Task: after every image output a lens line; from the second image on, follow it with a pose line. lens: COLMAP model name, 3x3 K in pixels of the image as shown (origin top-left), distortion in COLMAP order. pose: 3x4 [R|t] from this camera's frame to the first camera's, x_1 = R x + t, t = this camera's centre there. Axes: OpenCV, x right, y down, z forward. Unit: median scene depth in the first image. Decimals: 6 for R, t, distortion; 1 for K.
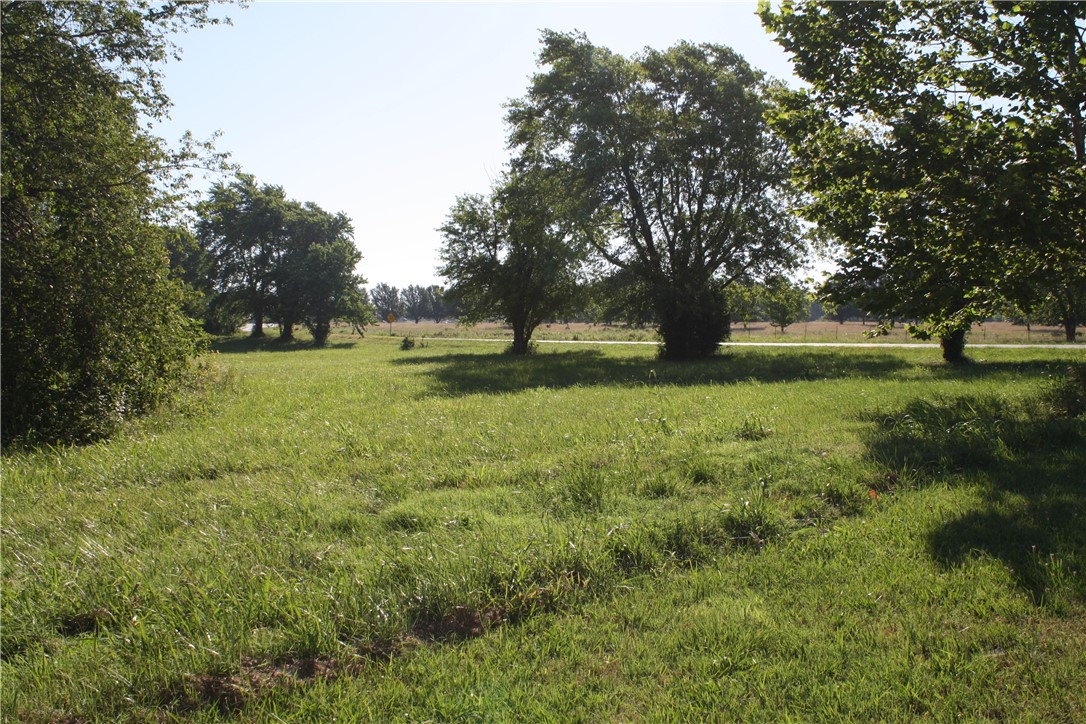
lens RADIAL K [[1100.2, 0, 543.0], [0, 1100.2, 362.0], [0, 0, 1]] dist [-0.003579, 0.000540]
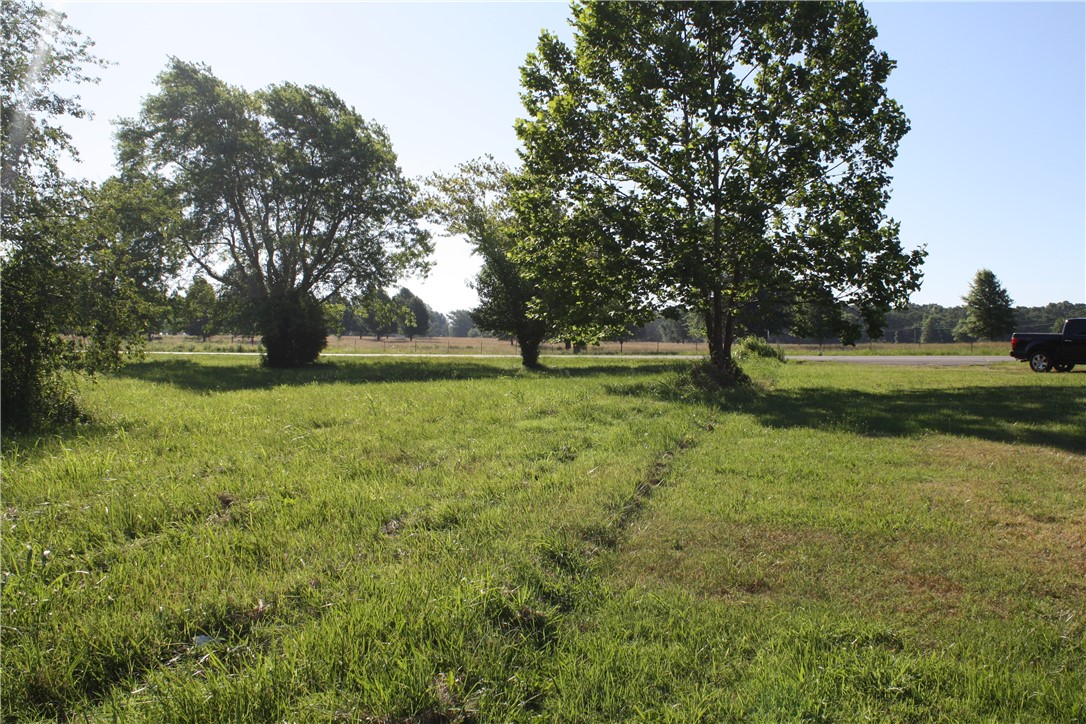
lens RADIAL K [[1100.2, 0, 543.0], [0, 1100.2, 362.0], [0, 0, 1]] dist [-0.003579, 0.000540]
pose [[0.900446, 0.001091, 0.434967, -0.123349], [0.004273, 0.999926, -0.011353, 0.005736], [-0.434948, 0.012082, 0.900375, -0.105942]]
